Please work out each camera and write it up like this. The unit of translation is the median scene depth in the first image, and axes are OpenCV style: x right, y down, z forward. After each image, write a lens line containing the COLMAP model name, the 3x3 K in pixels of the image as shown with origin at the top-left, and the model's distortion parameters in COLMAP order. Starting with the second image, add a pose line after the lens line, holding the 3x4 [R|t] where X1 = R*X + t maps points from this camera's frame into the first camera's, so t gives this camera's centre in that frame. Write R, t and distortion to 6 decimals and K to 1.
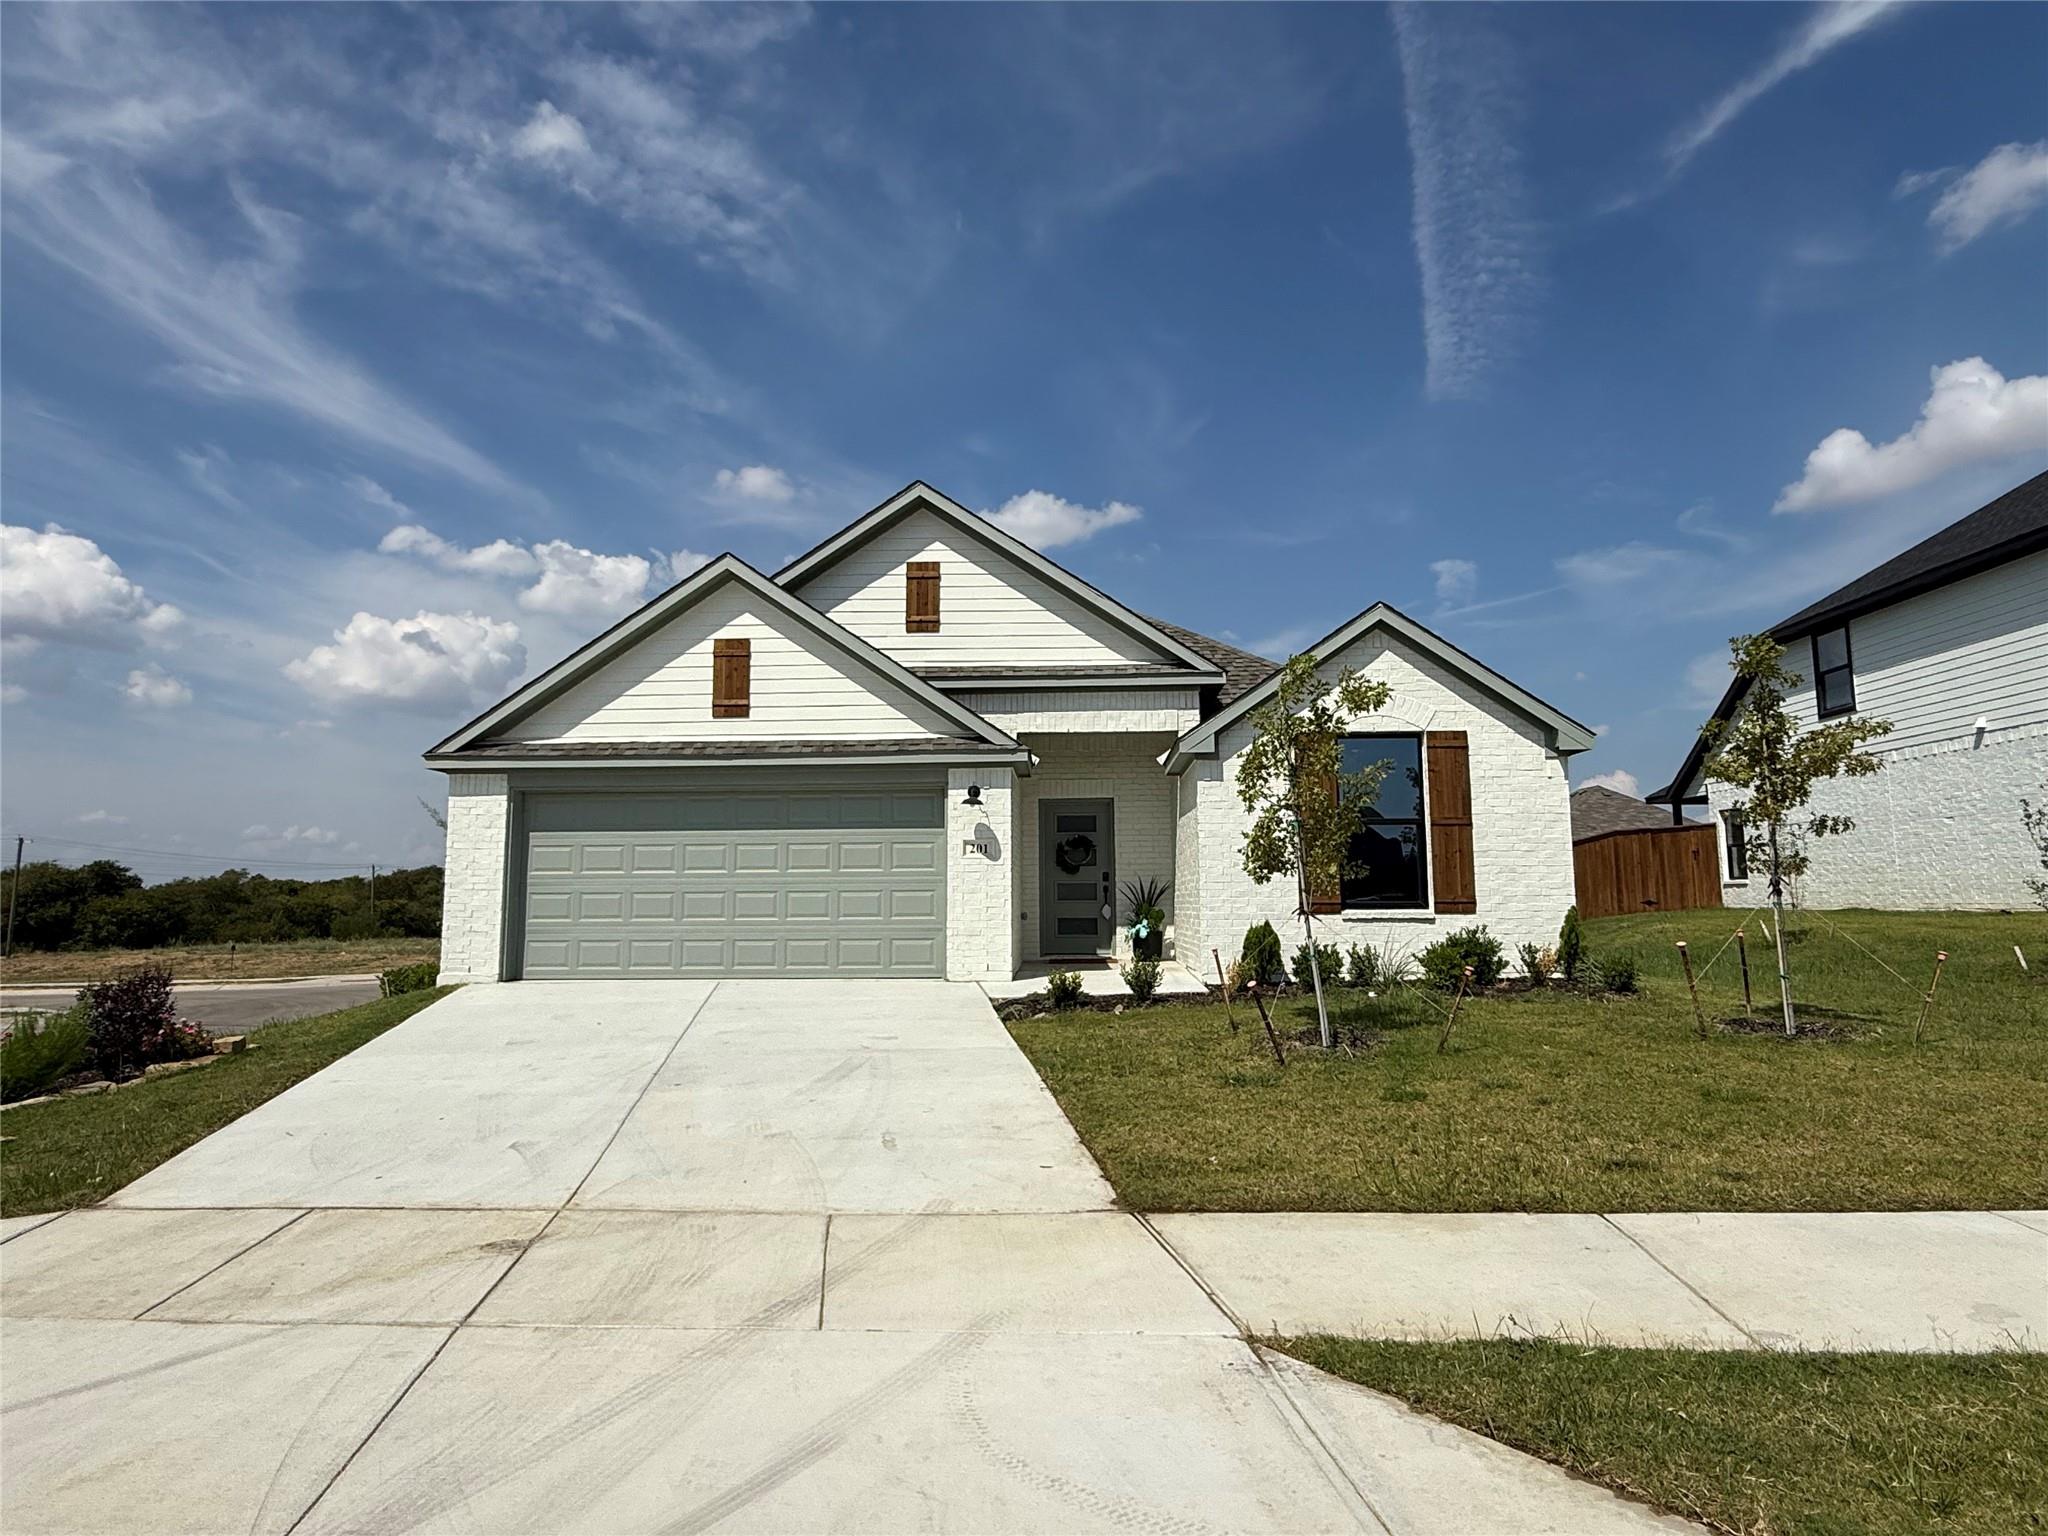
lens RADIAL K [[1202.6, 0, 1028.8], [0, 1202.6, 765.3], [0, 0, 1]] dist [-0.000415, -0.000139]
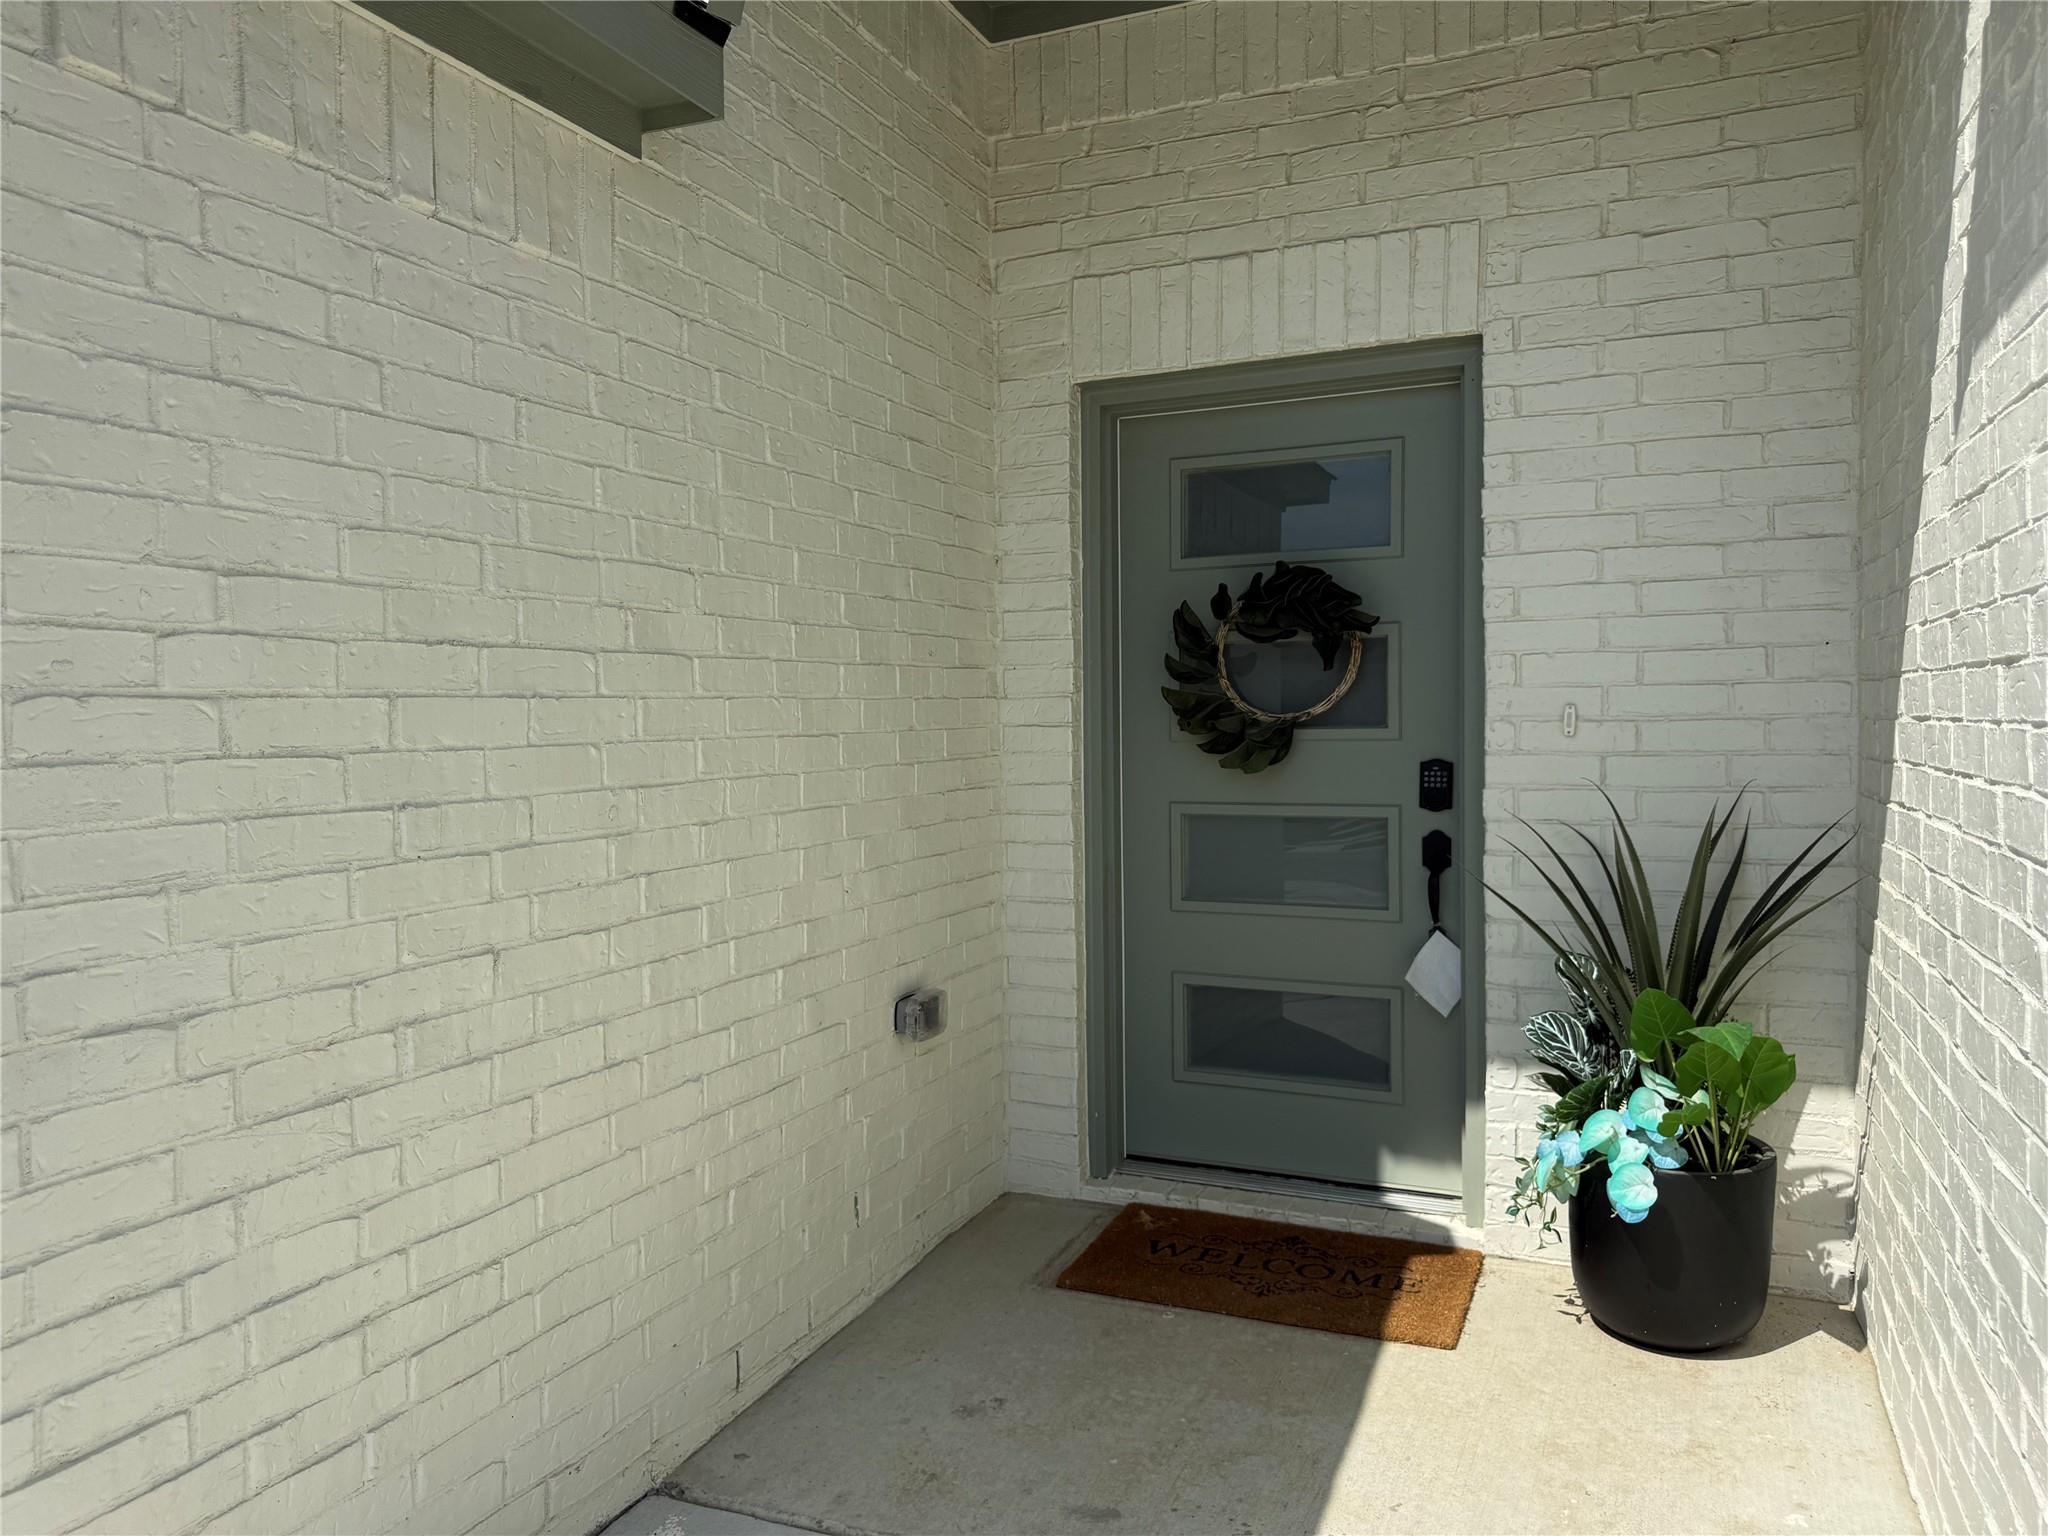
lens RADIAL K [[1449.6, 0, 1024.0], [0, 1449.6, 768.0], [0, 0, 1]] dist [0.049933, -0.057531]
pose [[0.942455, 0.008787, -0.334218, 0.079585], [0.037261, 0.990666, 0.131117, 0.058703], [0.332250, -0.136025, 0.933331, 0.773247]]
